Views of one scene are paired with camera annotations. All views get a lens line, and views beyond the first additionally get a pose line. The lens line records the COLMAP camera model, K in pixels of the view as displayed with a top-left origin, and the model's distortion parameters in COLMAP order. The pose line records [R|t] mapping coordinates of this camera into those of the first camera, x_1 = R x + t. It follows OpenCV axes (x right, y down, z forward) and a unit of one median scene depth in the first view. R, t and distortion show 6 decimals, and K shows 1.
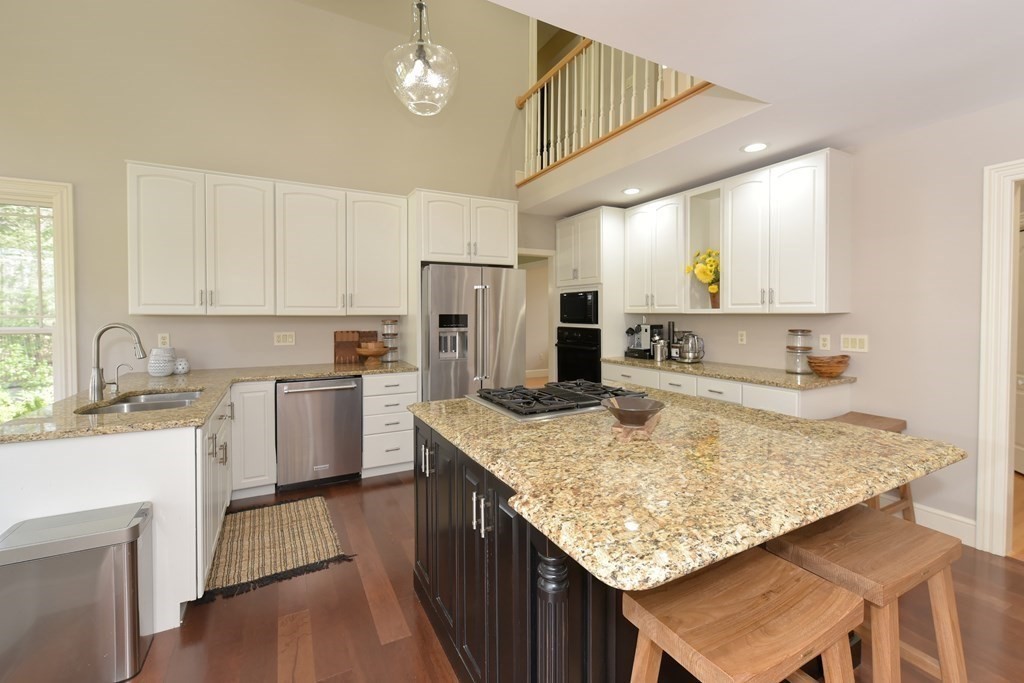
lens RADIAL K [[438.8, 0, 517.7], [0, 438.8, 317.3], [0, 0, 1]] dist [0.005064, -0.002302]
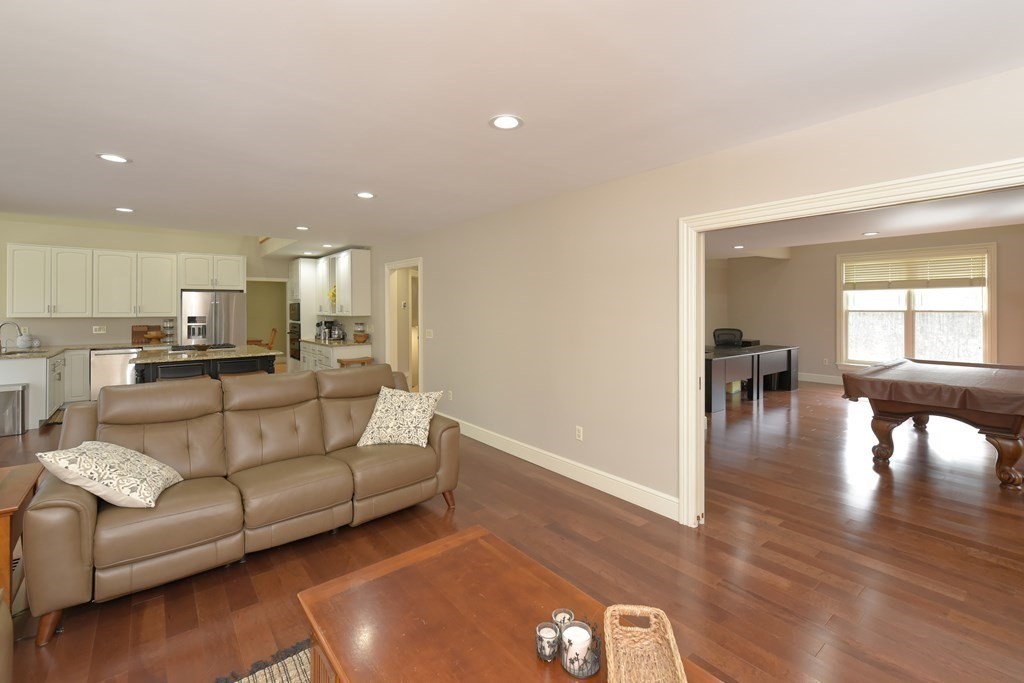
lens RADIAL K [[438.8, 0, 517.2], [0, 438.8, 306.1], [0, 0, 1]] dist [0.005064, -0.002302]
pose [[0.979683, 0.000786, 0.200552, 0.896857], [0.002930, 0.999830, -0.018230, -0.014050], [-0.200532, 0.018447, 0.979513, -1.285182]]
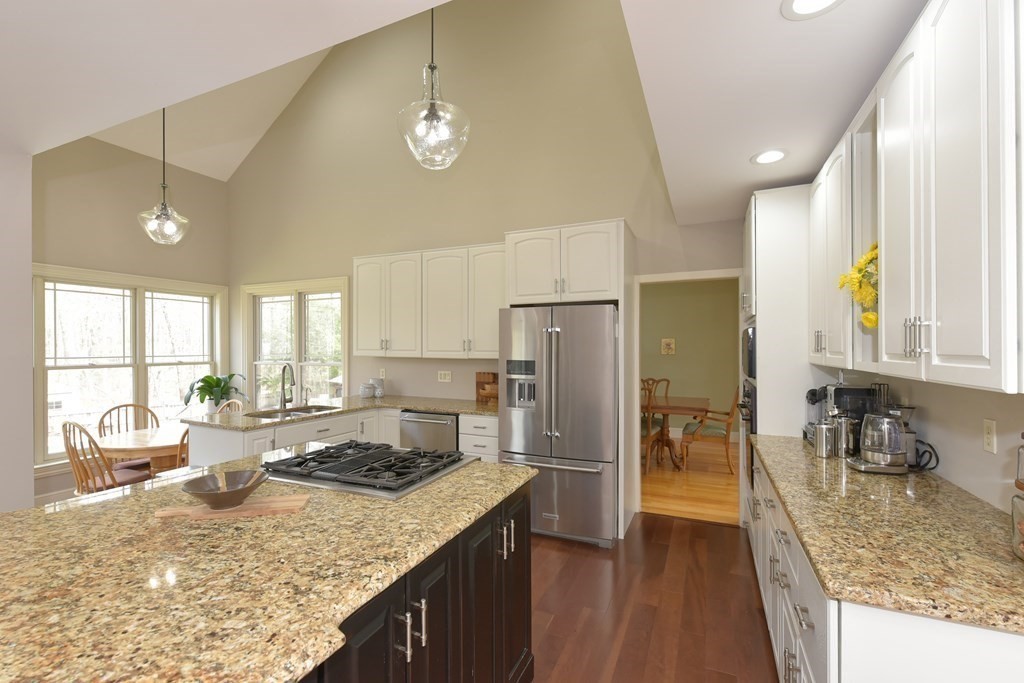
lens RADIAL K [[438.8, 0, 512.8], [0, 438.8, 346.8], [0, 0, 1]] dist [0.005064, -0.002302]
pose [[0.608796, 0.000337, -0.793327, 0.588618], [-0.010500, 0.999916, -0.007633, -0.028402], [0.793257, 0.012976, 0.608748, 0.423651]]
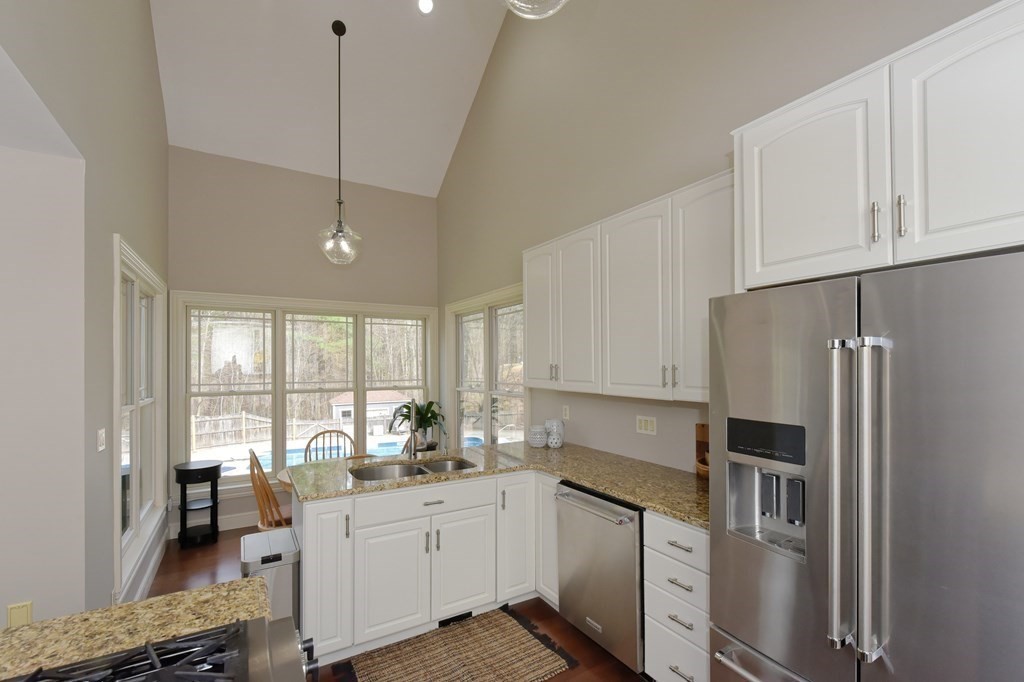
lens RADIAL K [[438.8, 0, 519.0], [0, 438.8, 365.3], [0, 0, 1]] dist [0.005064, -0.002302]
pose [[0.058818, 0.000911, -0.998268, 0.208402], [-0.008842, 0.999961, 0.000391, -0.053406], [0.998230, 0.008804, 0.058824, 0.780252]]
